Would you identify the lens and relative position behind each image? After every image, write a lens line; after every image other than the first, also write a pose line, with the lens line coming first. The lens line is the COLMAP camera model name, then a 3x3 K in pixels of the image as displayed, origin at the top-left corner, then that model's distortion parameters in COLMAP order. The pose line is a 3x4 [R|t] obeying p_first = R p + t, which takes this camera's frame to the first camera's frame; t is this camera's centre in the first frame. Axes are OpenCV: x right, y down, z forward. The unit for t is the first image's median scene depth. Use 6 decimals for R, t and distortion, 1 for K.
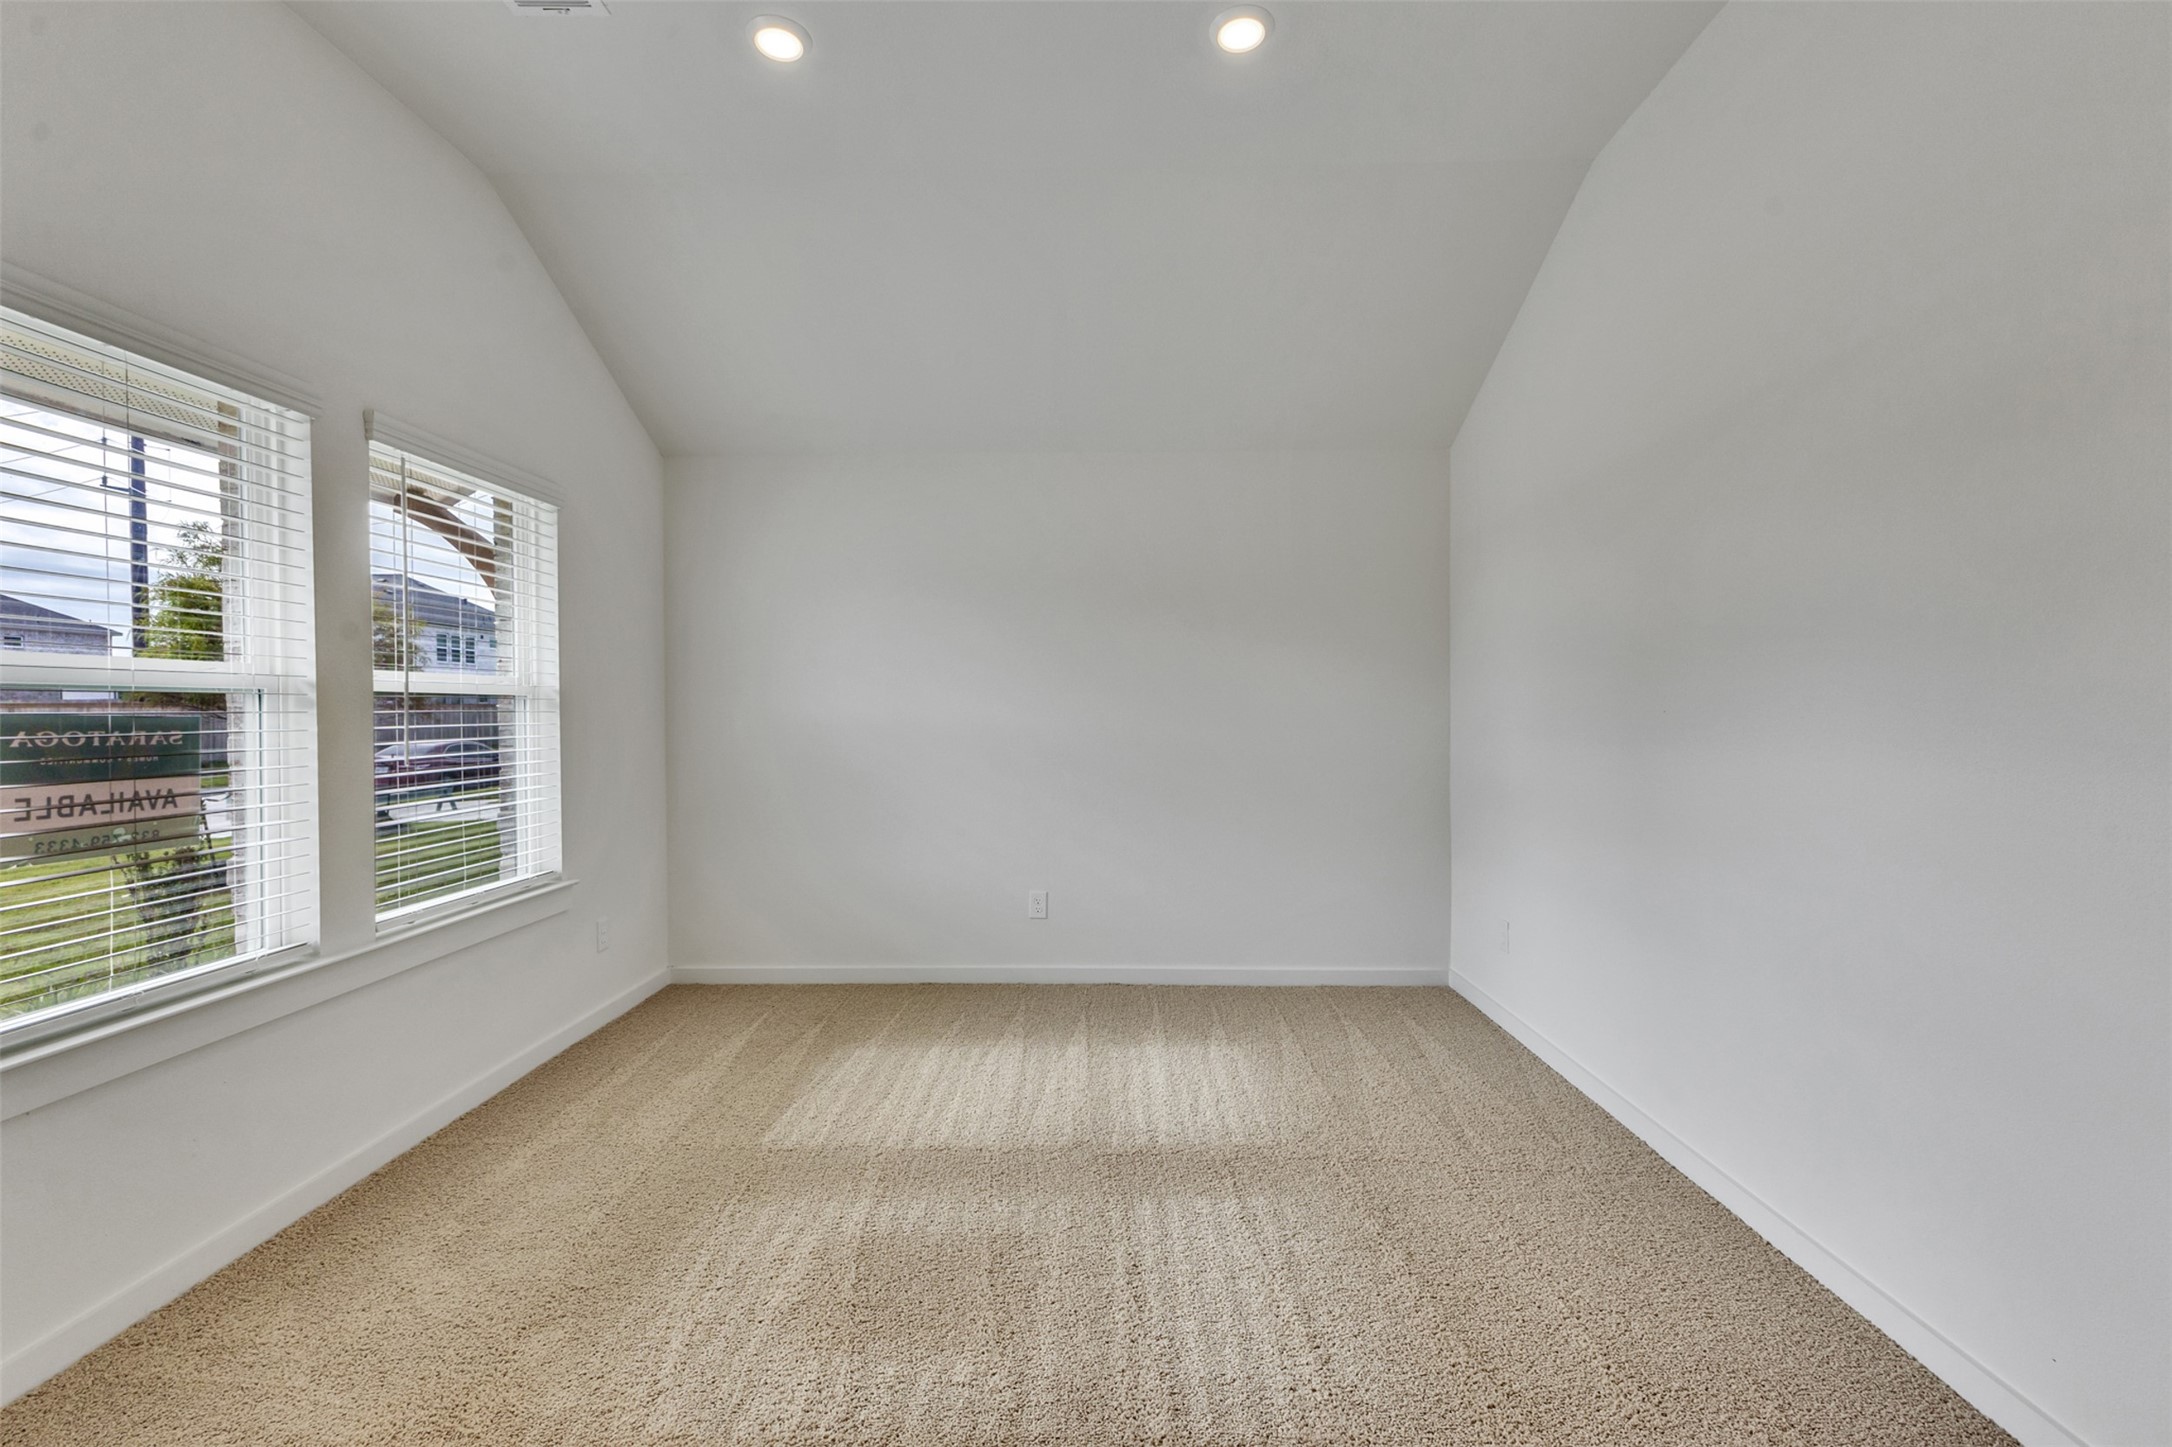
lens RADIAL K [[932.9, 0, 1085.8], [0, 932.9, 718.9], [0, 0, 1]] dist [0.016703, -0.004735]
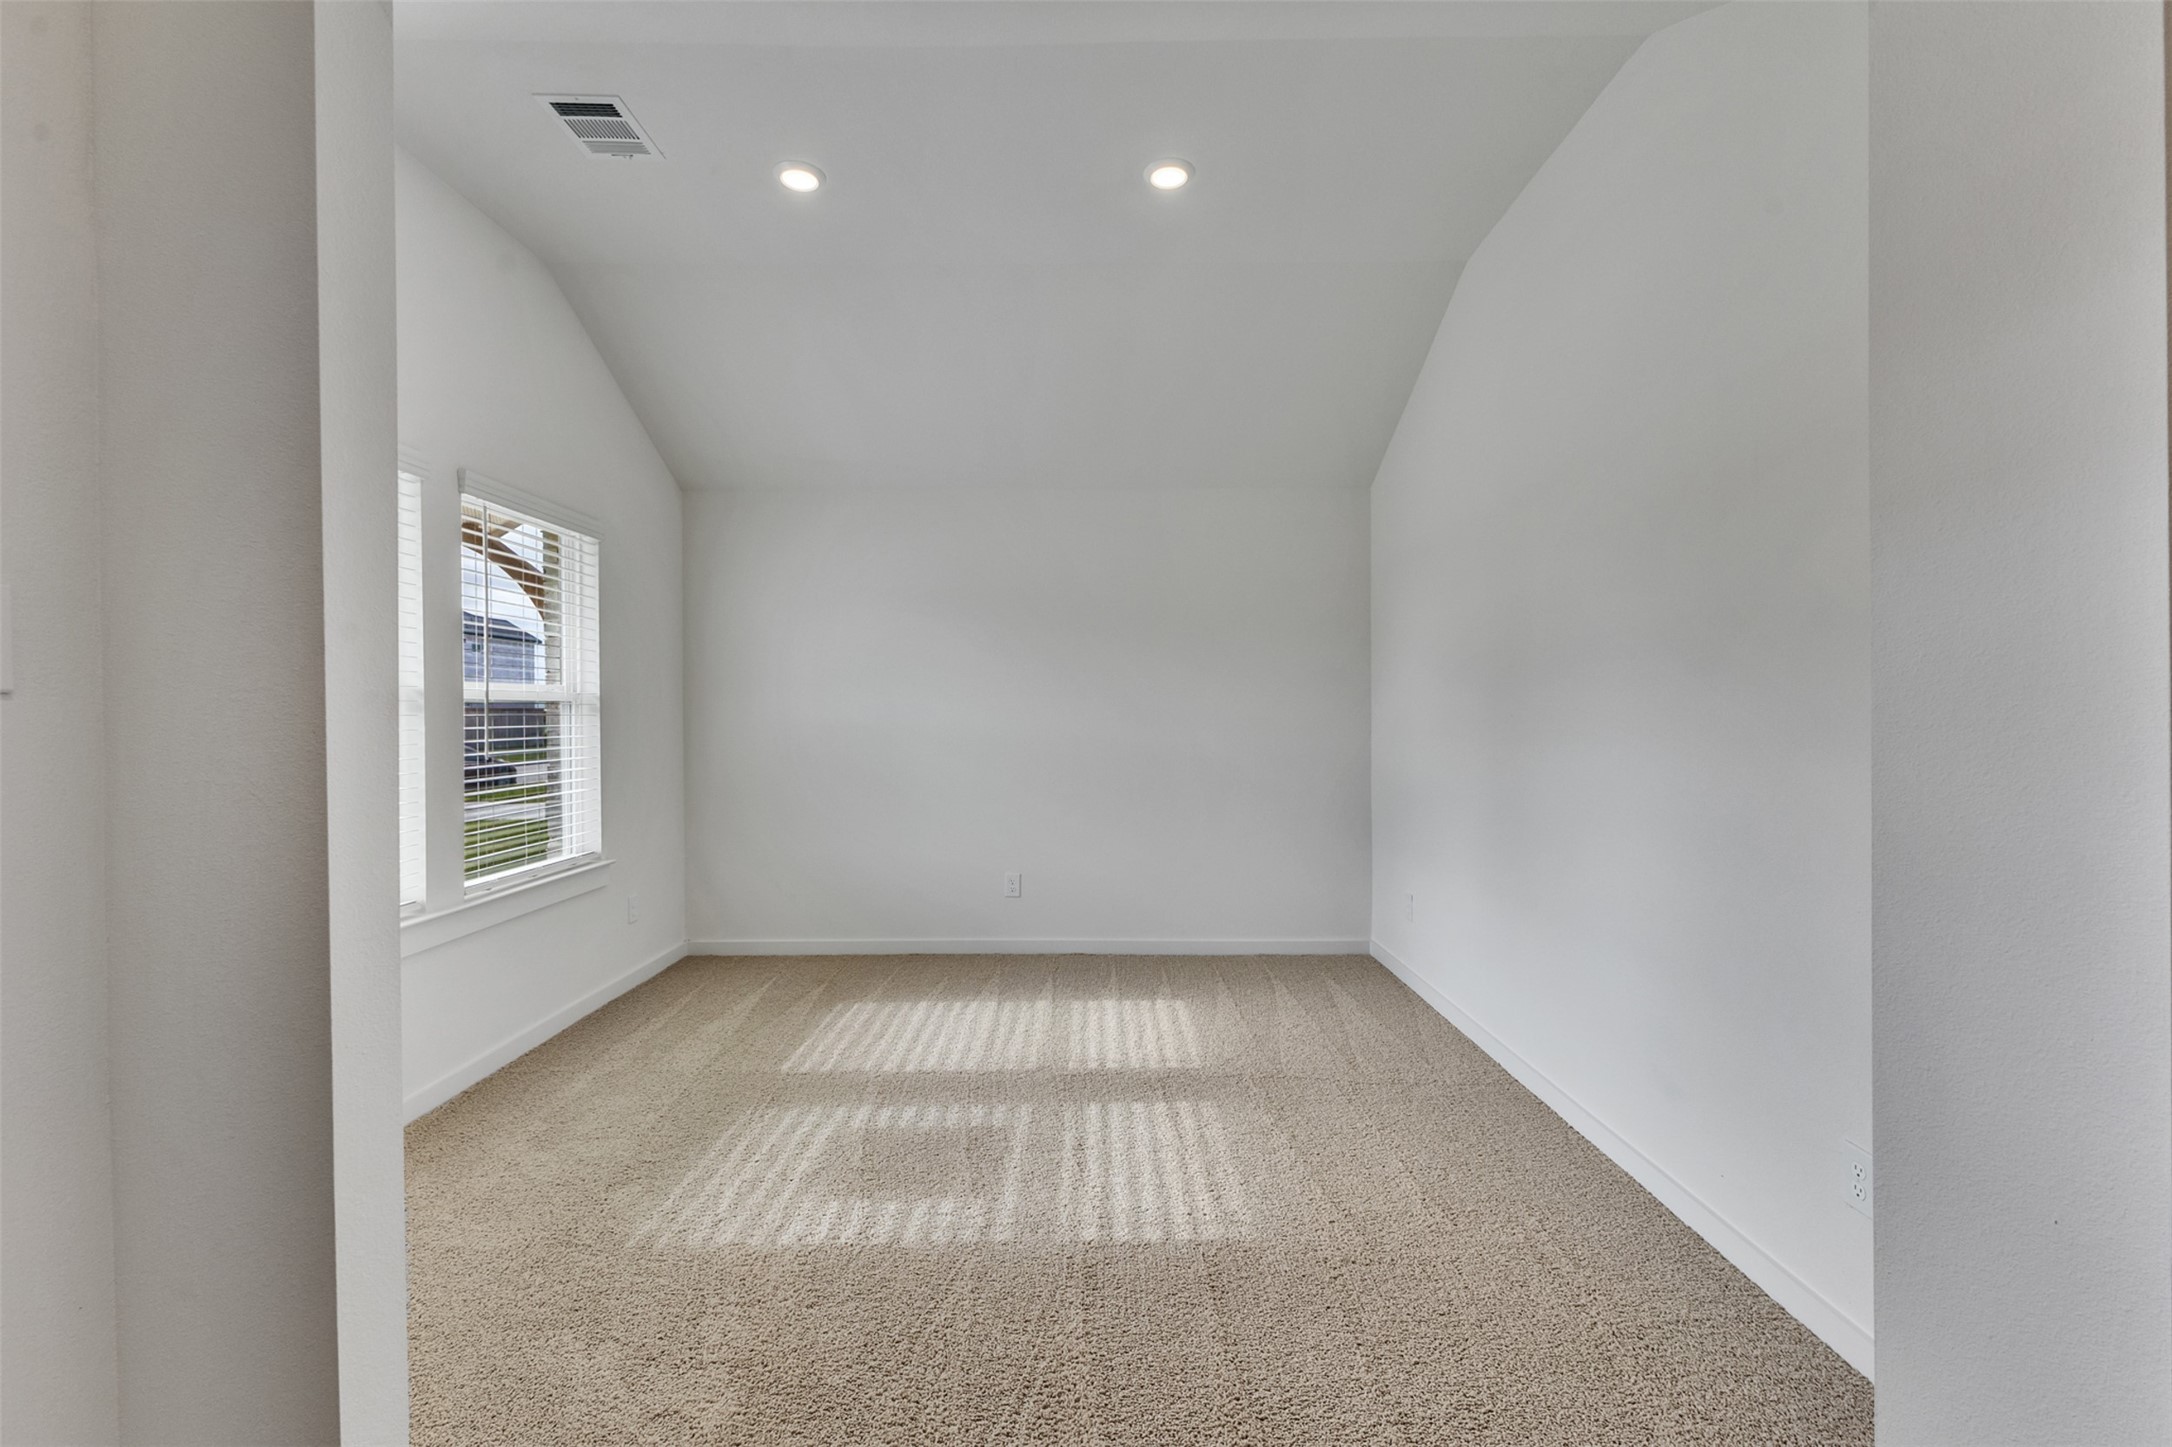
lens RADIAL K [[932.9, 0, 1085.8], [0, 932.9, 718.9], [0, 0, 1]] dist [0.016703, -0.004735]
pose [[0.999845, 0.000661, 0.017585, 0.026690], [-0.000572, 0.999987, -0.005074, 0.002882], [-0.017588, 0.005063, 0.999833, -0.207547]]
